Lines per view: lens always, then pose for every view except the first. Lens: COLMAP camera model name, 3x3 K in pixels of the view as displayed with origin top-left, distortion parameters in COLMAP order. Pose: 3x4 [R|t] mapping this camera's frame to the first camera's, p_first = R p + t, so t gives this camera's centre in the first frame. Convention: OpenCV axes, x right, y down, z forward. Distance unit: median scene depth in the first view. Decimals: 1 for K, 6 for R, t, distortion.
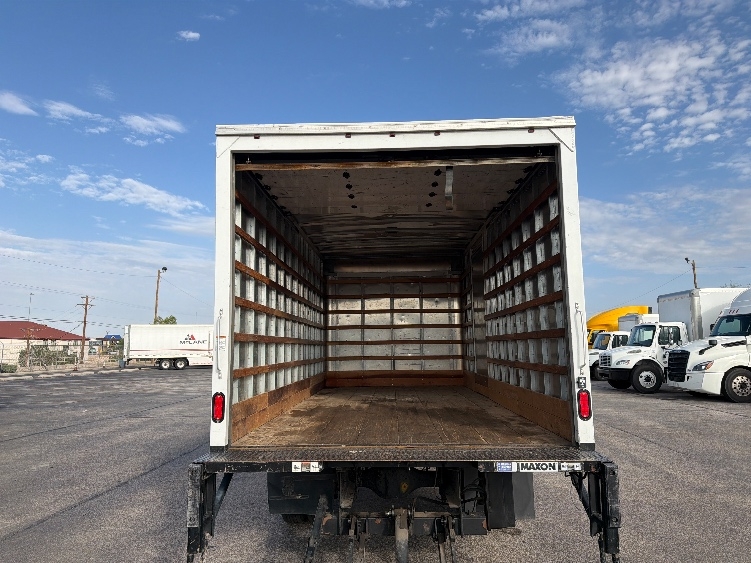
lens RADIAL K [[545.4, 0, 388.4], [0, 545.4, 284.2], [0, 0, 1]] dist [0.033274, -0.036355]
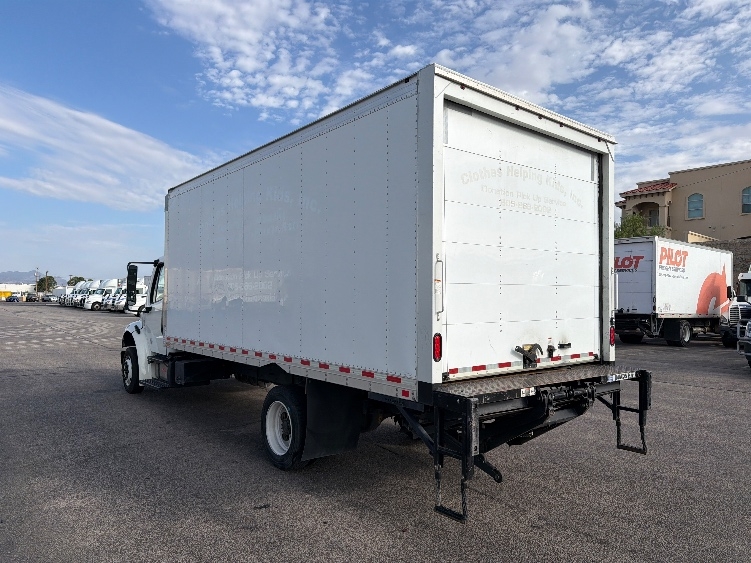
lens RADIAL K [[545.4, 0, 388.4], [0, 545.4, 284.2], [0, 0, 1]] dist [0.033274, -0.036355]
pose [[0.741802, 0.038313, 0.669524, -0.180283], [-0.093944, 0.994459, 0.047178, 0.011179], [-0.664006, -0.097895, 0.741291, 0.052248]]
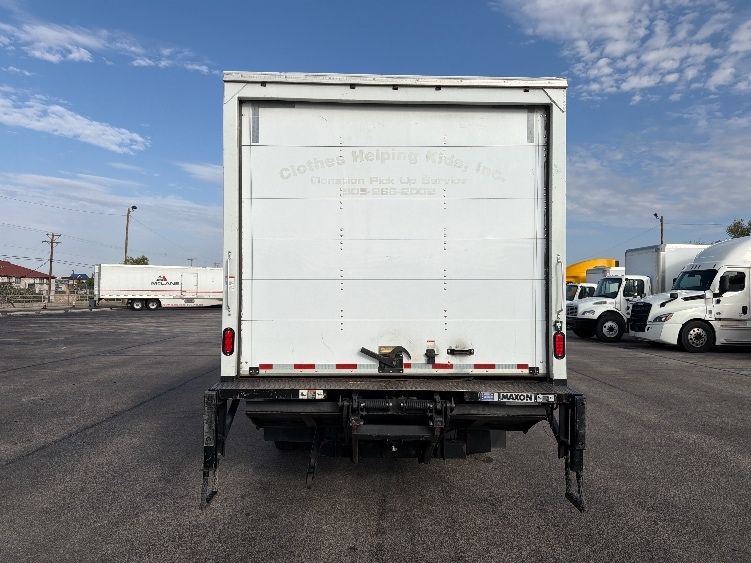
lens RADIAL K [[545.4, 0, 388.4], [0, 545.4, 284.2], [0, 0, 1]] dist [0.033274, -0.036355]
pose [[0.998363, 0.025167, 0.051370, -0.008819], [-0.030019, 0.994930, 0.095987, -0.000107], [-0.048694, -0.097372, 0.994056, -0.013661]]
